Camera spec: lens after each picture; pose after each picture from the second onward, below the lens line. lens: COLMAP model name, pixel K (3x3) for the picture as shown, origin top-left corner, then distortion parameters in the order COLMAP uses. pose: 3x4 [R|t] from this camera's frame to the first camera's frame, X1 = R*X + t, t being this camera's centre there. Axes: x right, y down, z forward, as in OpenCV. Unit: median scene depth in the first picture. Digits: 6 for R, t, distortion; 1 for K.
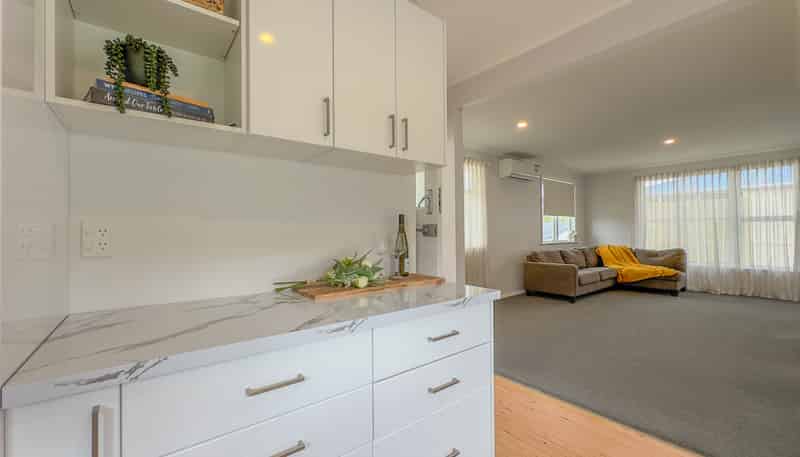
lens RADIAL K [[318.2, 0, 398.3], [0, 318.2, 231.5], [0, 0, 1]] dist [0.000175, -0.000180]
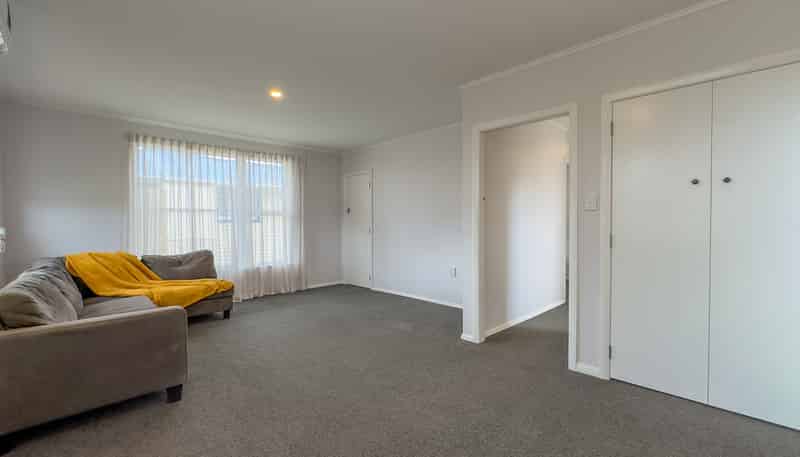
lens RADIAL K [[348.0, 0, 399.9], [0, 348.0, 234.2], [0, 0, 1]] dist [0.000280, 0.000003]
pose [[-0.074130, -0.026494, 0.996897, 0.072678], [-0.002786, 0.999649, 0.026360, -0.004940], [-0.997245, -0.000823, -0.074178, 0.648708]]
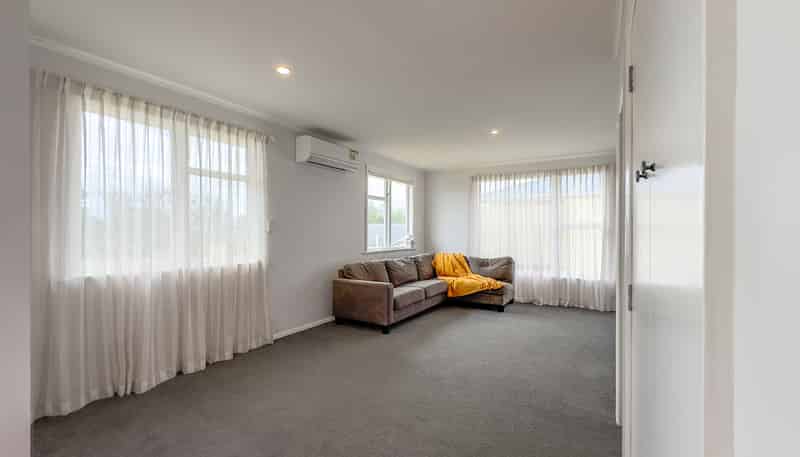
lens RADIAL K [[318.2, 0, 402.0], [0, 318.2, 231.1], [0, 0, 1]] dist [0.000175, -0.000180]
pose [[0.942344, 0.012169, 0.334426, 0.297987], [-0.014557, 0.999883, 0.004635, -0.021933], [-0.334330, -0.009236, 0.942411, 0.249130]]
